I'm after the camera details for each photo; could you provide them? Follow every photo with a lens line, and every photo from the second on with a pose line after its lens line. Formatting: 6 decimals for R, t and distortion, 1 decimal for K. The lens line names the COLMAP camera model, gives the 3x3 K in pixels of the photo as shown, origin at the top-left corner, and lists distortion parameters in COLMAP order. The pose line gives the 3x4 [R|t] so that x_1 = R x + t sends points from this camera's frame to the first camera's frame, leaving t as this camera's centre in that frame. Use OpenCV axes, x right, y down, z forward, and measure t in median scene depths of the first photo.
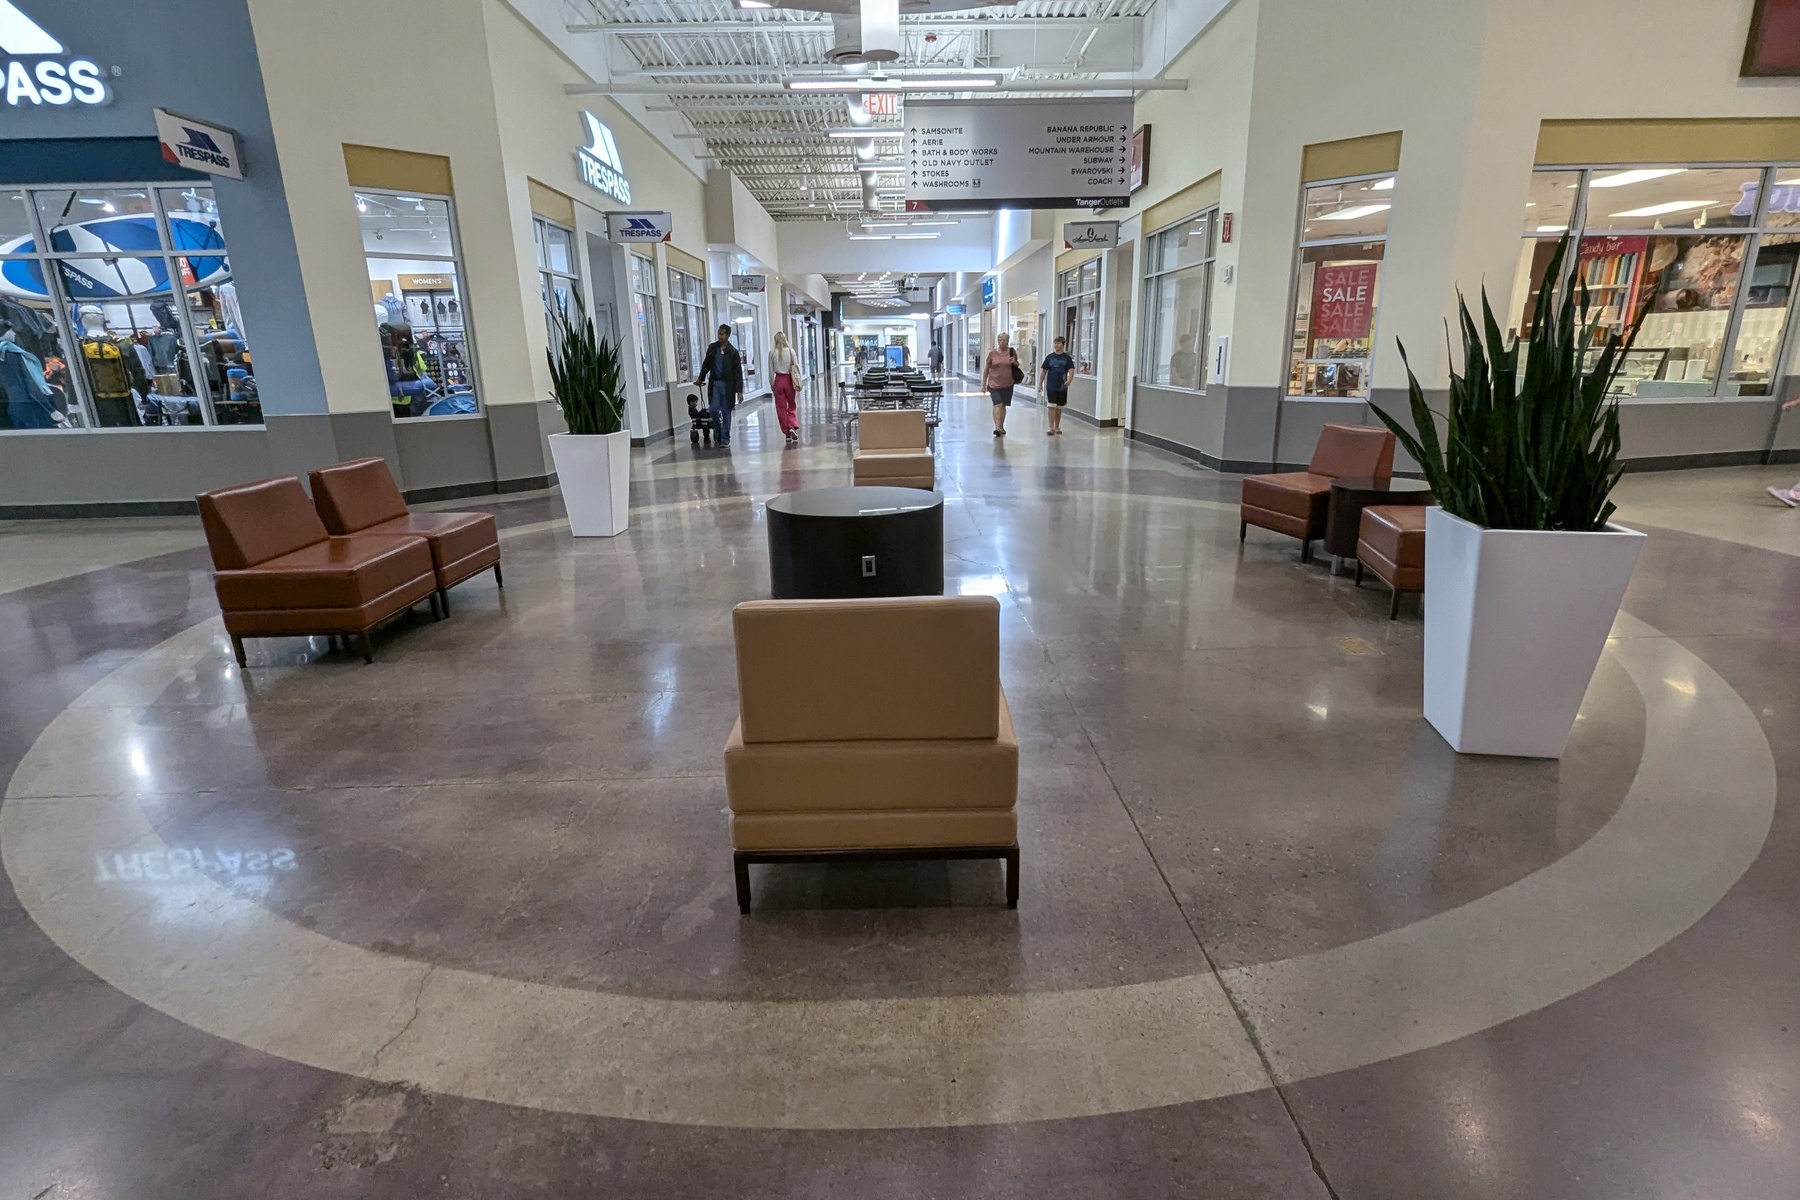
lens RADIAL K [[881.7, 0, 906.7], [0, 881.7, 601.2], [0, 0, 1]] dist [-0.000287, 0.000640]
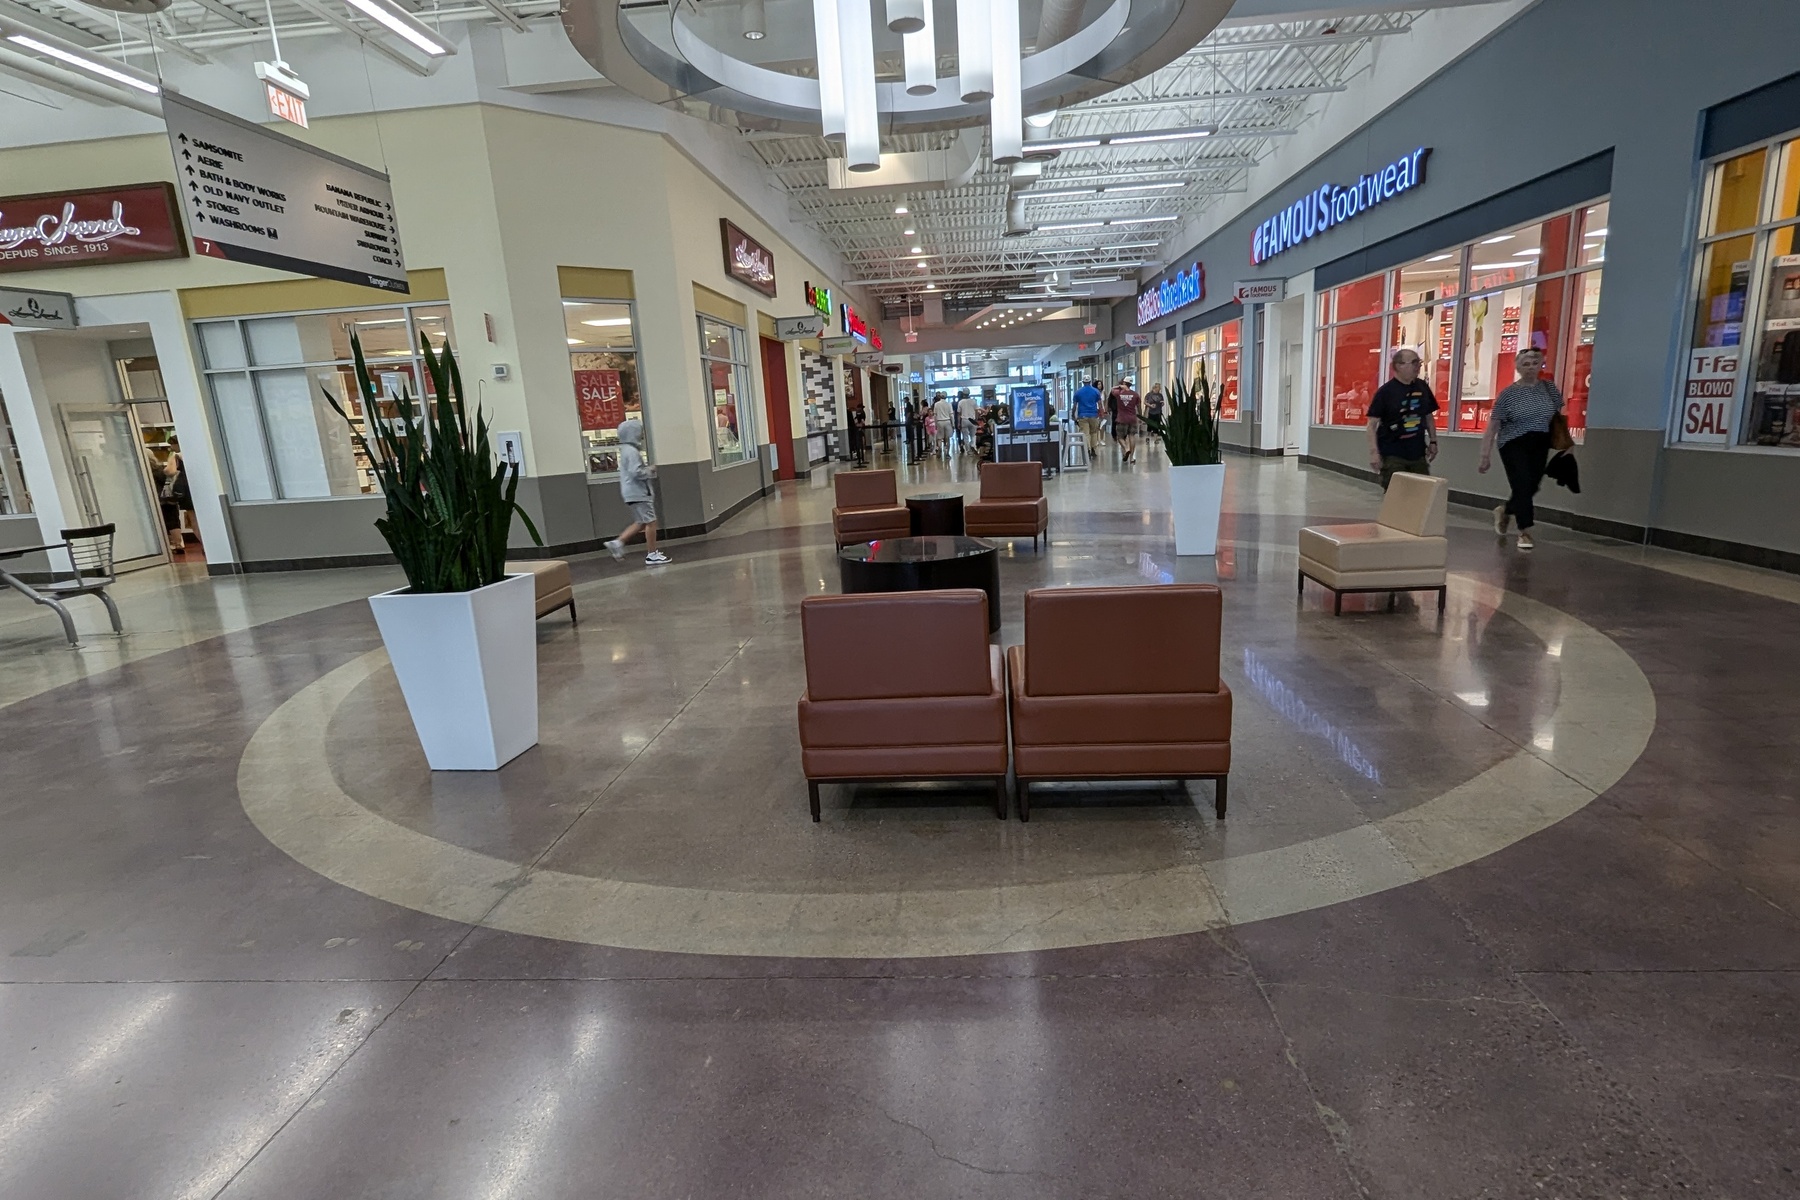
lens RADIAL K [[881.7, 0, 903.4], [0, 881.7, 606.4], [0, 0, 1]] dist [-0.000287, 0.000640]
pose [[0.094636, -0.207789, 0.973585, -0.838714], [0.331226, 0.928827, 0.166040, -0.172408], [-0.938794, 0.306763, 0.156726, 0.627498]]
